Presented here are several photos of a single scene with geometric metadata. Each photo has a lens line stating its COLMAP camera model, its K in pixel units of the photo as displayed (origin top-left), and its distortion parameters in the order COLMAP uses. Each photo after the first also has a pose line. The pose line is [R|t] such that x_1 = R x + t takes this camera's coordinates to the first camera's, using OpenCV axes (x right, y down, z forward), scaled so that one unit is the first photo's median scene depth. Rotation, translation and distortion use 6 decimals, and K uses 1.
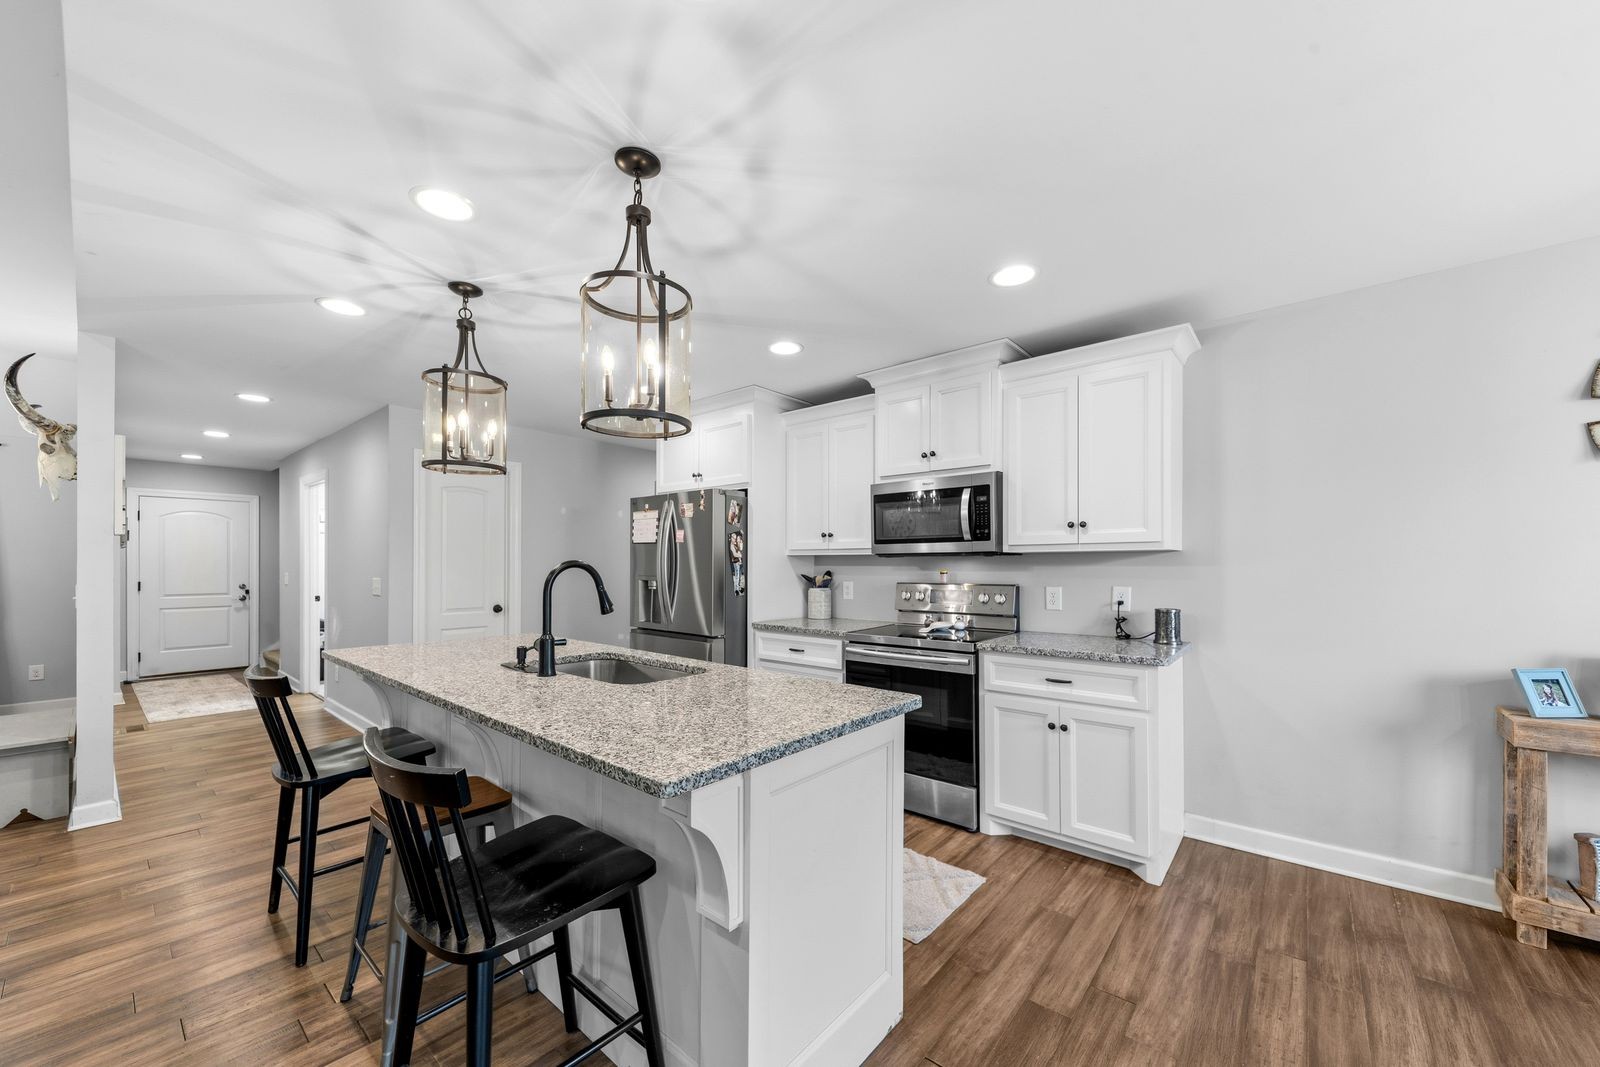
lens RADIAL K [[582.8, 0, 797.7], [0, 582.8, 556.3], [0, 0, 1]] dist [-0.001505, -0.000173]
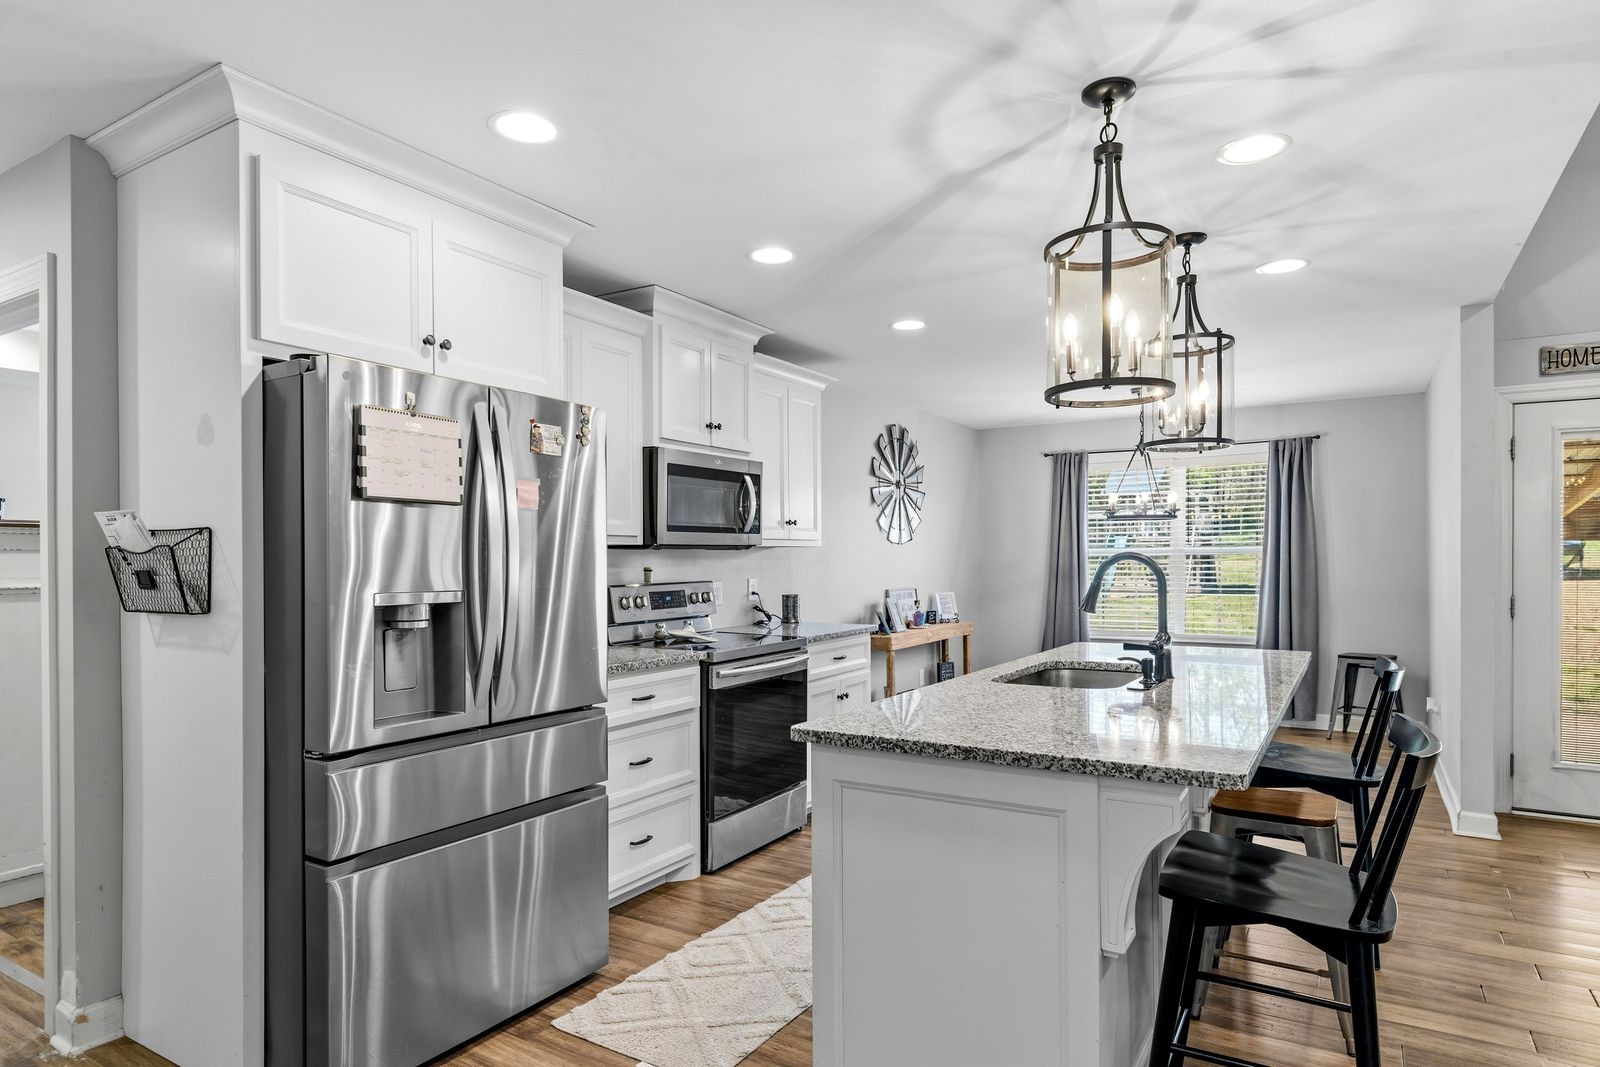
lens RADIAL K [[884.4, 0, 801.7], [0, 884.4, 561.8], [0, 0, 1]] dist [-0.002543, -0.001811]
pose [[-0.125445, -0.002420, 0.992098, -1.068001], [-0.008995, 0.999959, 0.001301, 0.015788], [-0.992060, -0.008761, -0.125462, 1.063627]]
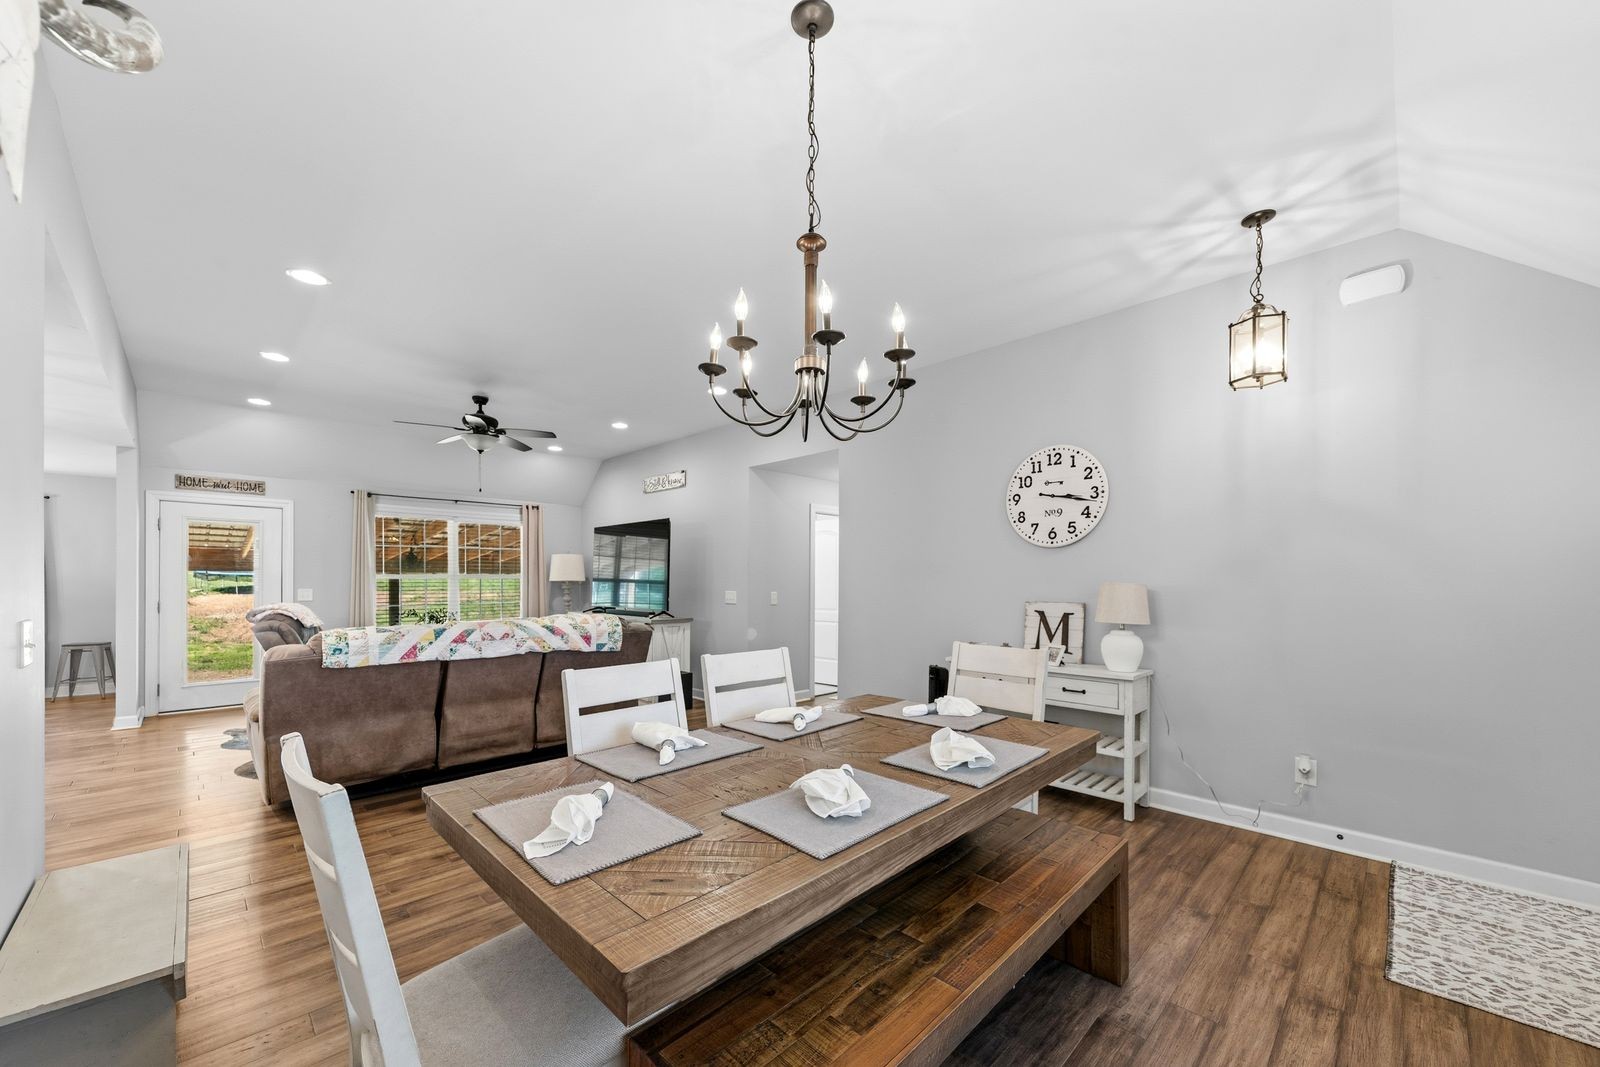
lens RADIAL K [[629.6, 0, 790.7], [0, 629.6, 582.9], [0, 0, 1]] dist [0.000746, 0.000071]
pose [[-0.992184, -0.004153, 0.124715, -1.924837], [-0.005322, 0.999945, -0.009044, 0.013953], [-0.124670, -0.009637, -0.992151, 1.411771]]
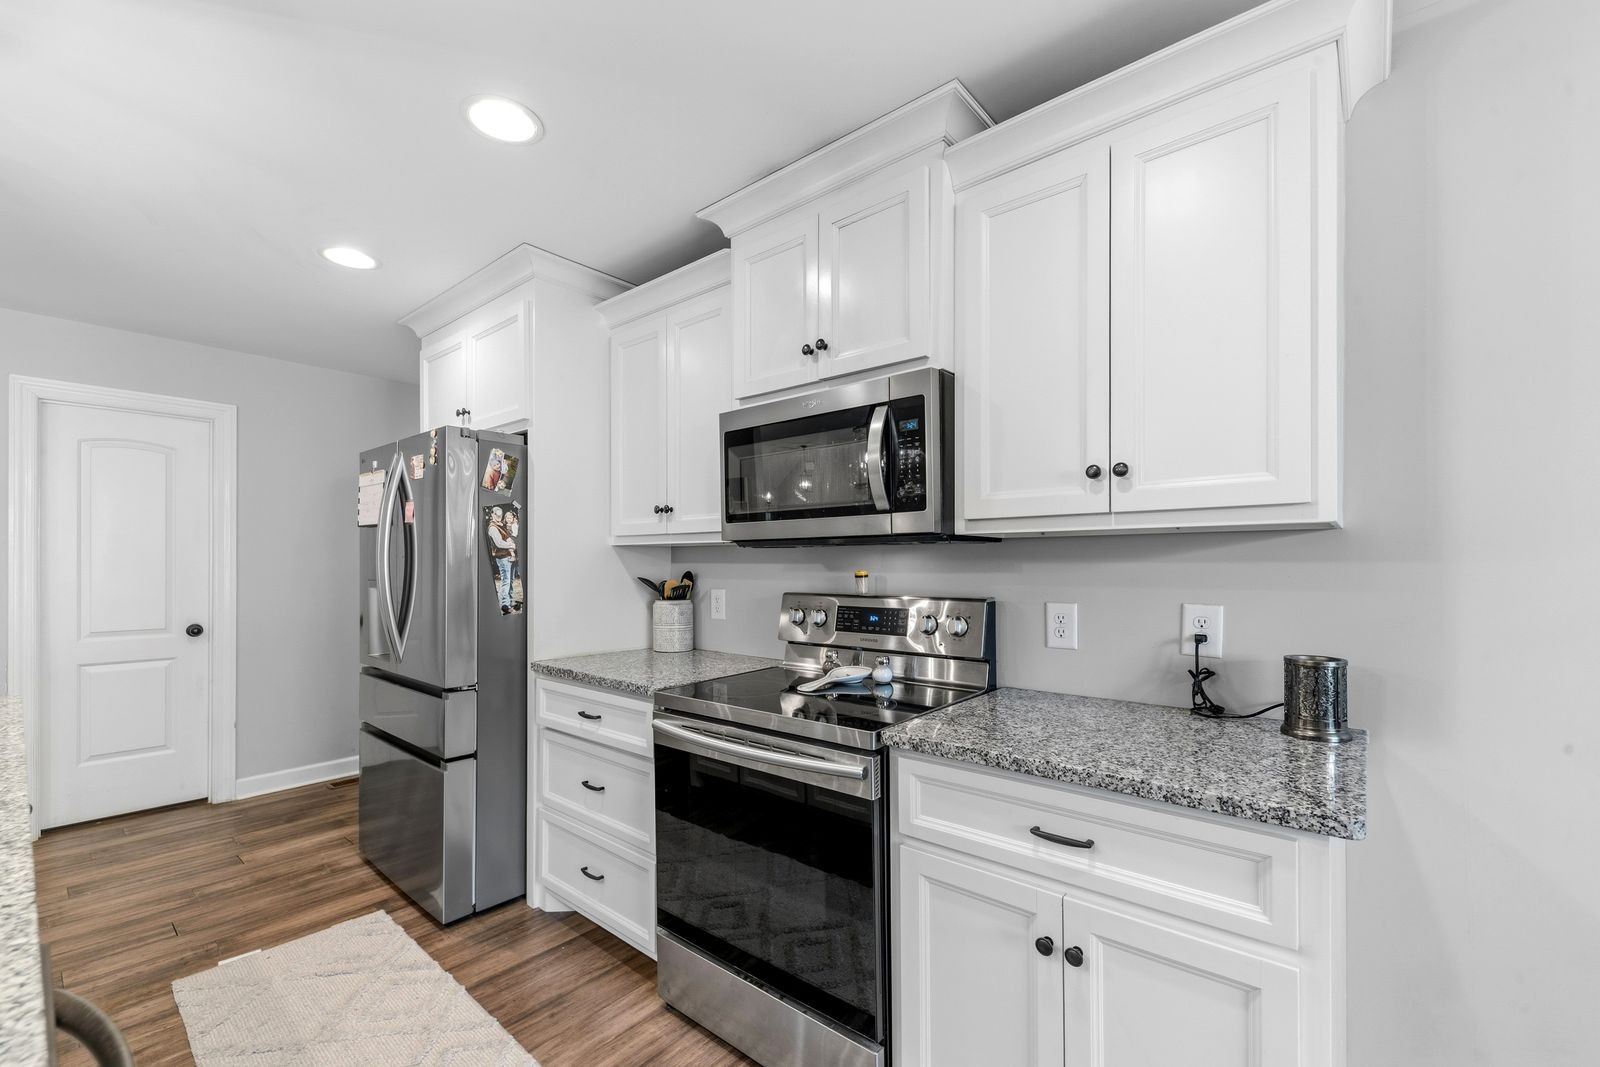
lens RADIAL K [[665.3, 0, 755.9], [0, 665.3, 553.8], [0, 0, 1]] dist [-0.000289, -0.000109]
pose [[0.998924, -0.002562, -0.046303, 0.206903], [0.002629, 0.999996, 0.001392, 0.007857], [0.046299, -0.001512, 0.998926, 0.422696]]
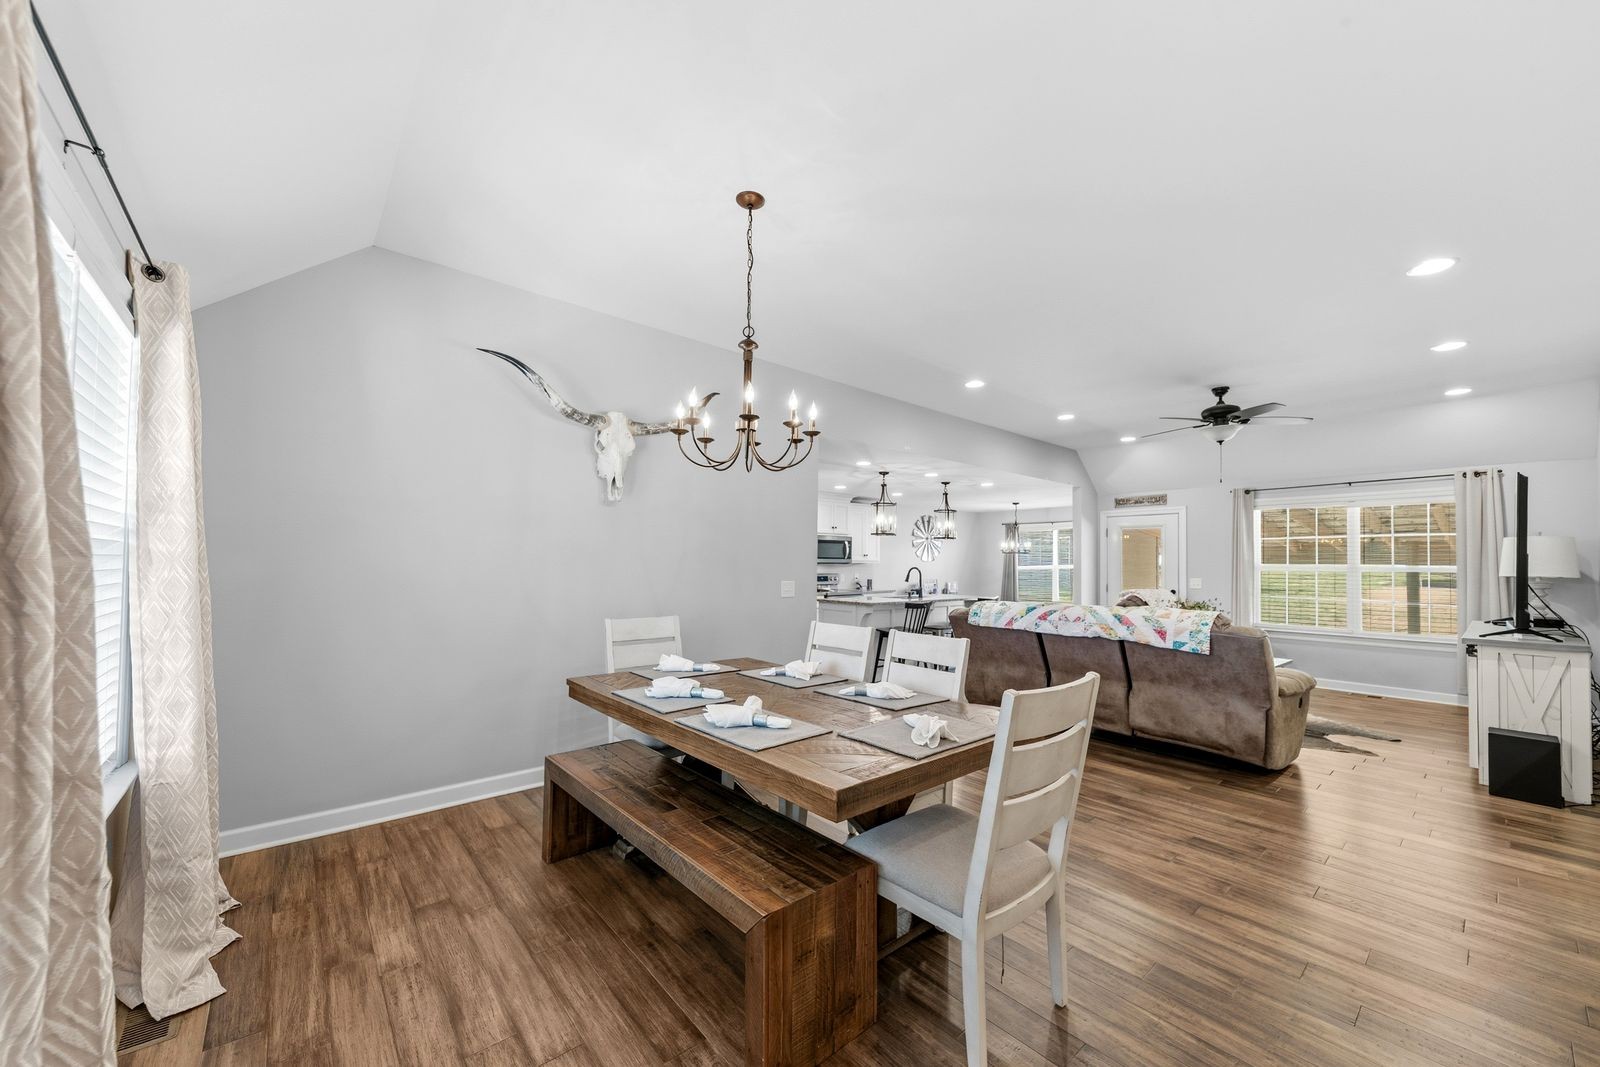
lens RADIAL K [[582.8, 0, 797.7], [0, 582.8, 556.3], [0, 0, 1]] dist [-0.001505, -0.000173]
pose [[0.205795, 0.016021, 0.978464, -2.625241], [-0.024990, 0.999626, -0.011111, -0.000903], [-0.978276, -0.022165, 0.206118, 0.611544]]
